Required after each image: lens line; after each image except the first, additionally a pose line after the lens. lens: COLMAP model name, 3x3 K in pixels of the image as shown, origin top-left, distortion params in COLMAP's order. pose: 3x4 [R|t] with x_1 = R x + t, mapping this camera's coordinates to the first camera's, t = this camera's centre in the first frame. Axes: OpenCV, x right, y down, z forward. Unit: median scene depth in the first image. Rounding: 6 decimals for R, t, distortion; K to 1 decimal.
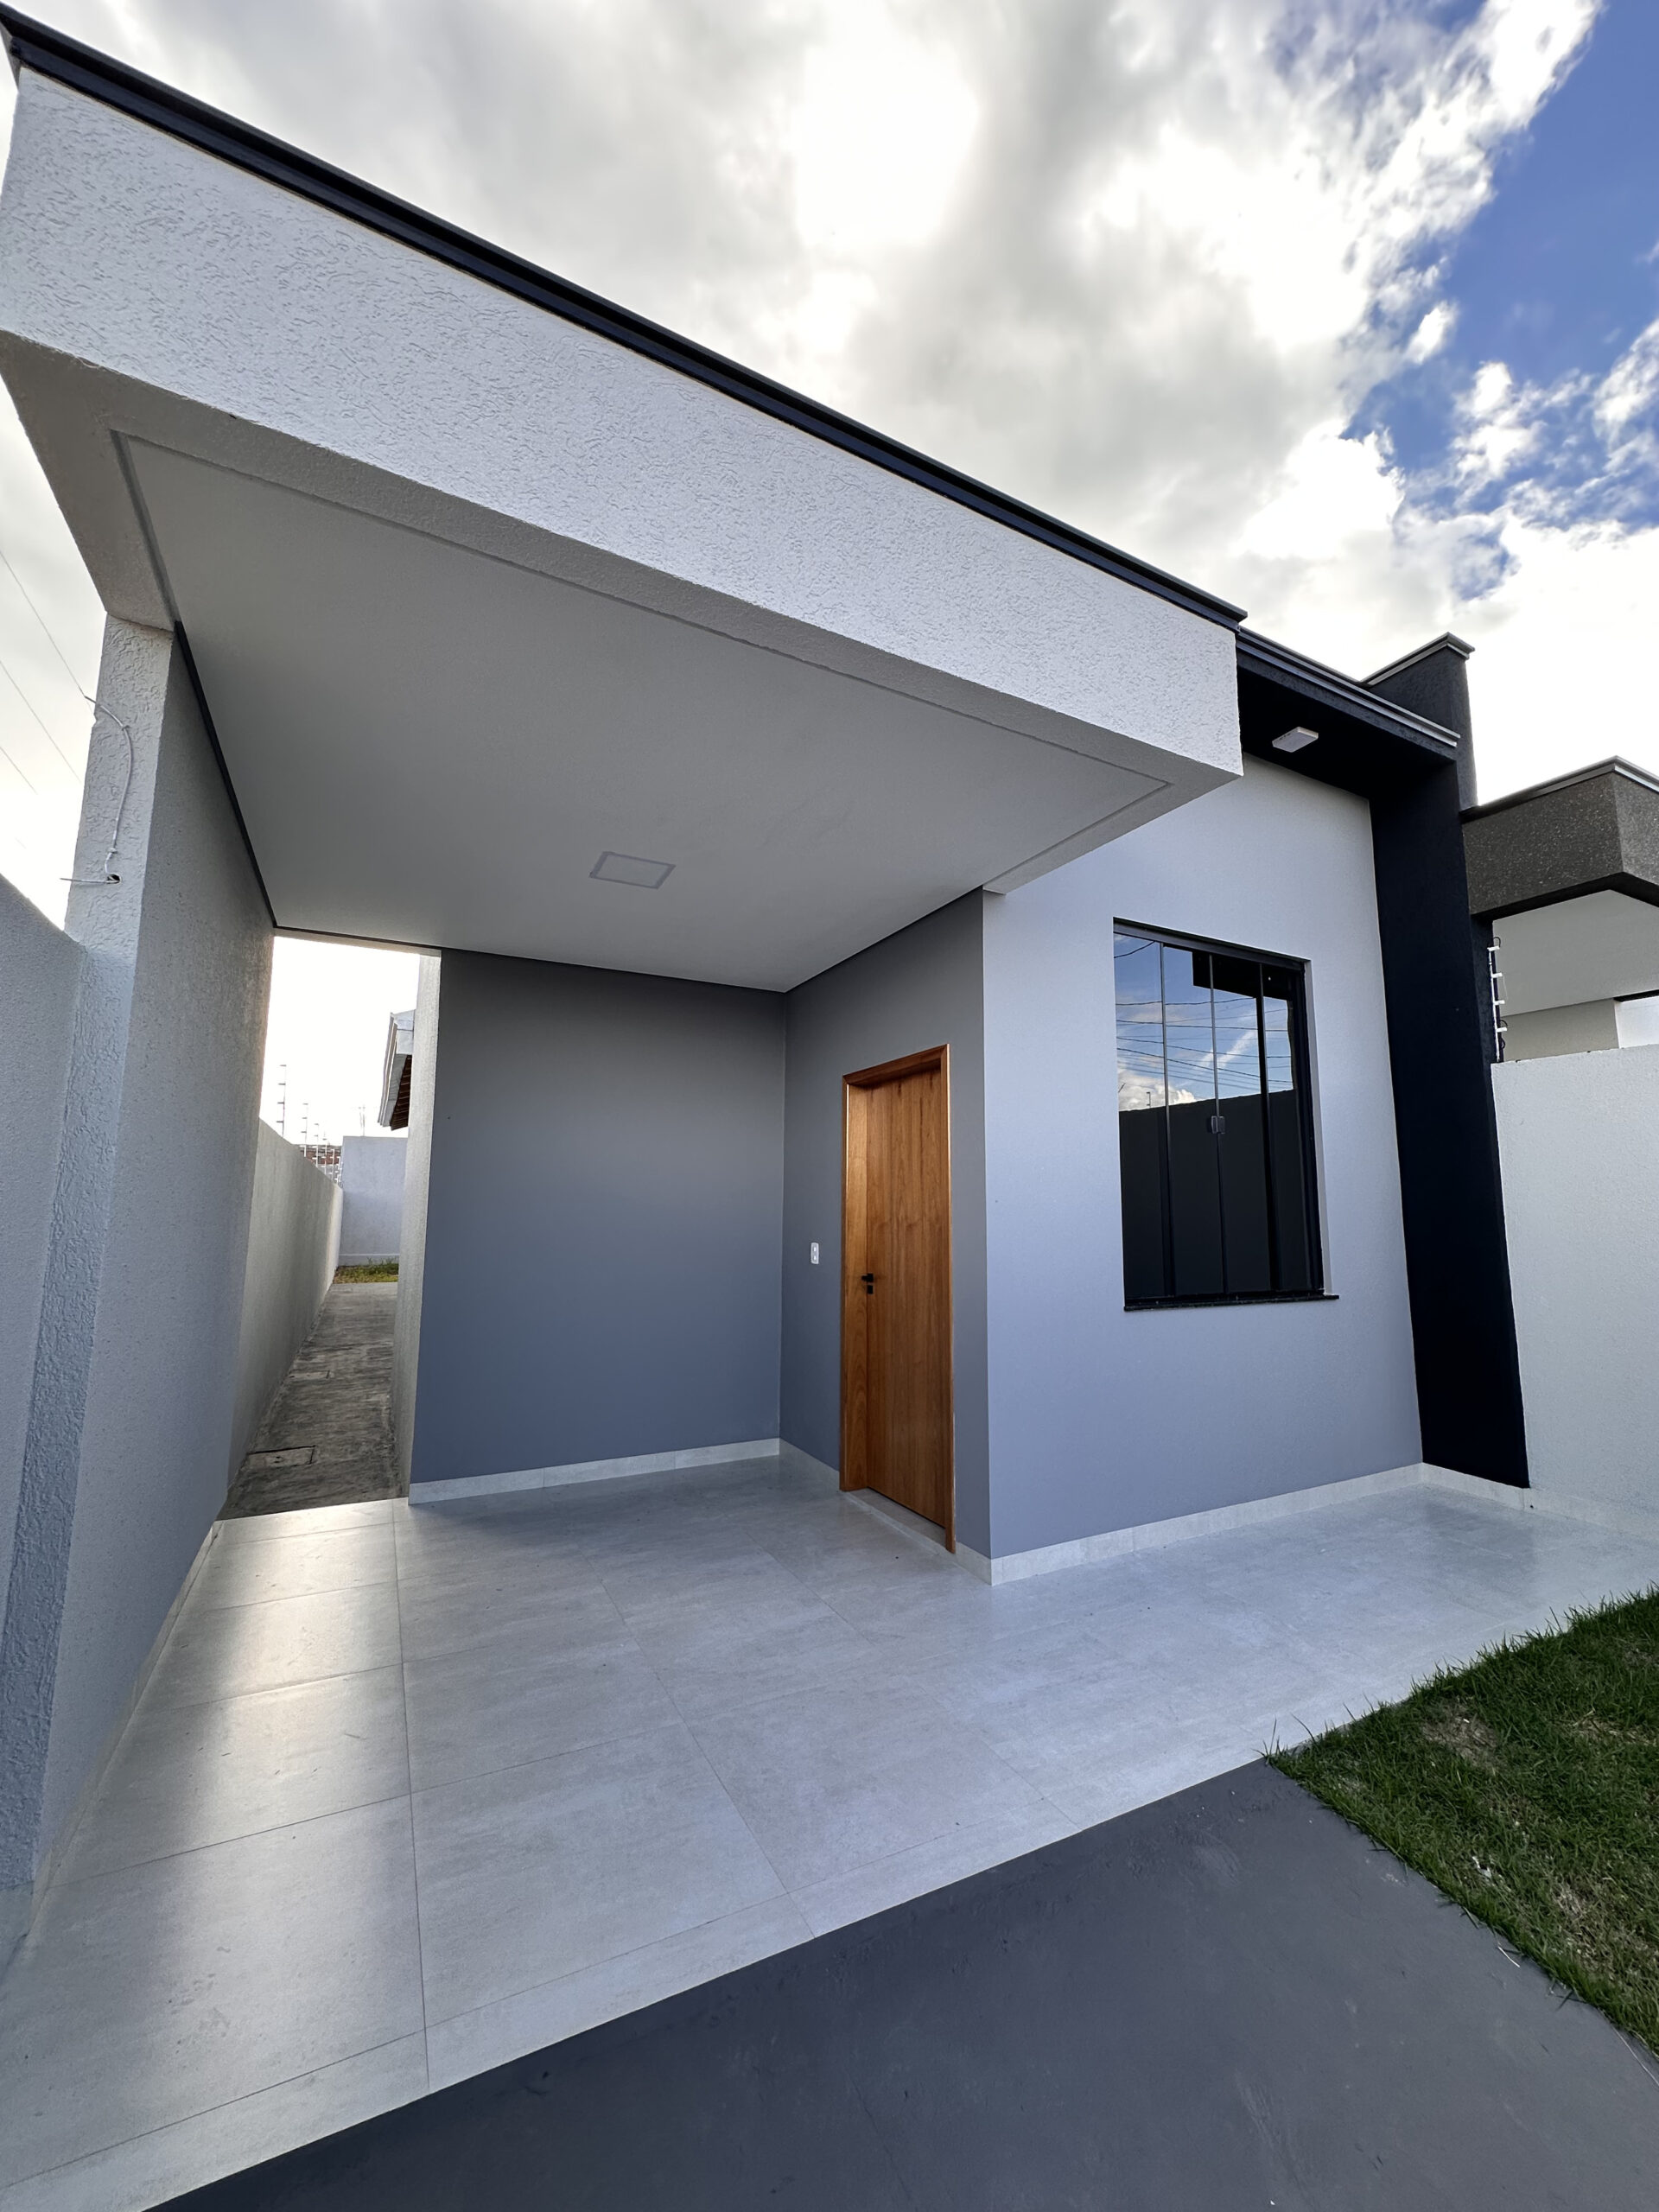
lens RADIAL K [[879.8, 0, 827.6], [0, 879.8, 1102.0], [0, 0, 1]] dist [-0.001668, -0.000218]
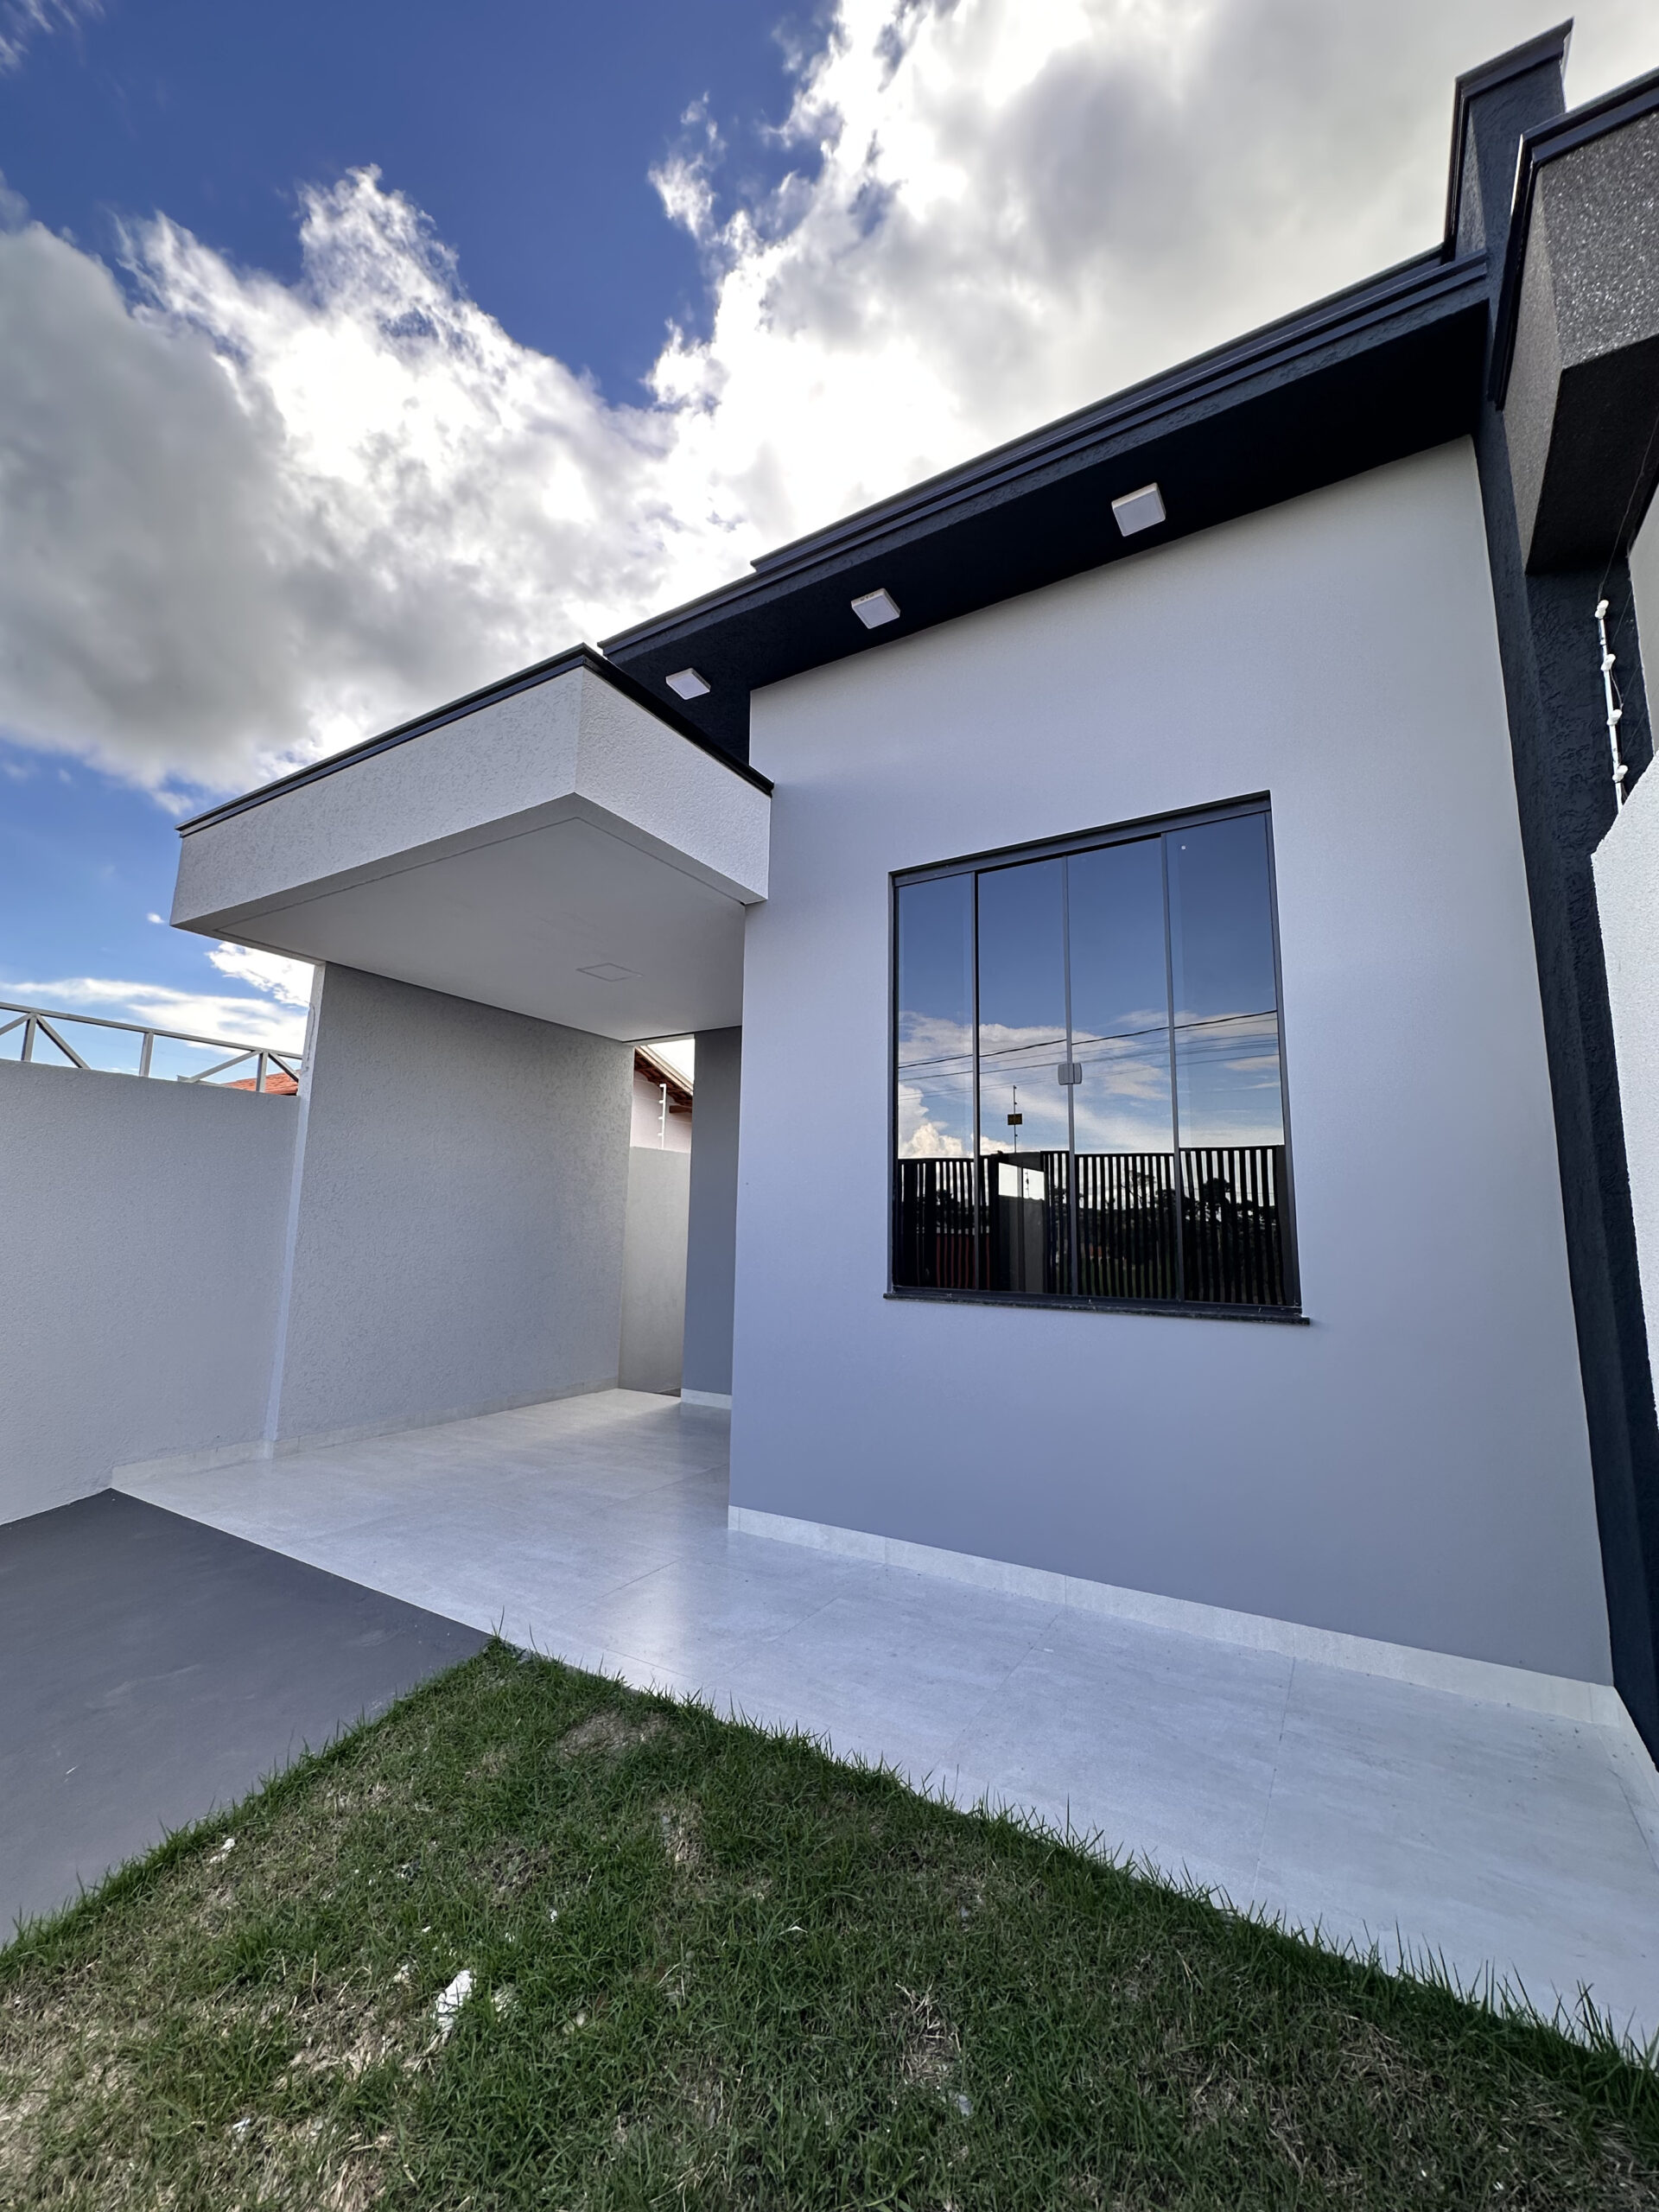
lens RADIAL K [[879.8, 0, 827.6], [0, 879.8, 1102.0], [0, 0, 1]] dist [-0.001668, -0.000218]
pose [[0.523773, -0.122522, -0.843001, 1.382263], [0.095767, 0.991798, -0.084647, 0.134522], [0.846458, -0.036395, 0.531210, 0.591633]]
